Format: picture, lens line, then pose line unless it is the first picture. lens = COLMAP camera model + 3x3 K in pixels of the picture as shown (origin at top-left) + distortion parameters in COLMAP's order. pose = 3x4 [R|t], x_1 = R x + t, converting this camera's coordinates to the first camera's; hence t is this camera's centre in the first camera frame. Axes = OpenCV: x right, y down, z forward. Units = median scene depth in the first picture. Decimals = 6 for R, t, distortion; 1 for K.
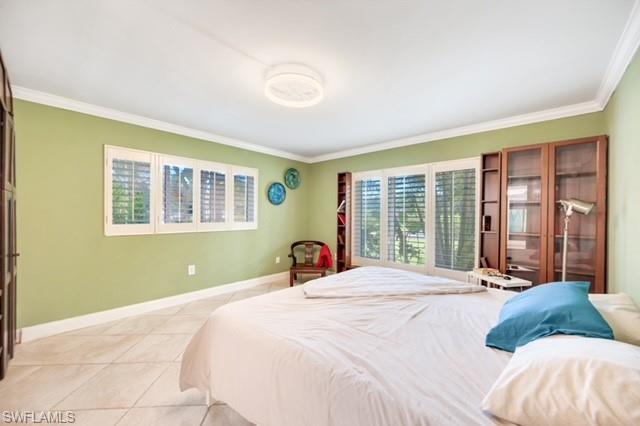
lens RADIAL K [[251.1, 0, 320.6], [0, 251.1, 213.9], [0, 0, 1]] dist [-0.001148, -0.000117]
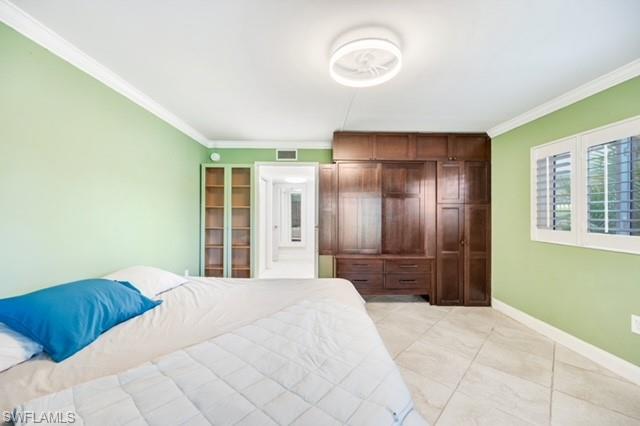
lens RADIAL K [[251.1, 0, 320.6], [0, 251.1, 213.9], [0, 0, 1]] dist [-0.001148, -0.000117]
pose [[-0.717582, -0.011531, -0.696379, 0.429999], [-0.011322, 0.999924, -0.004890, -0.001021], [0.696382, 0.004376, -0.717658, 1.145749]]
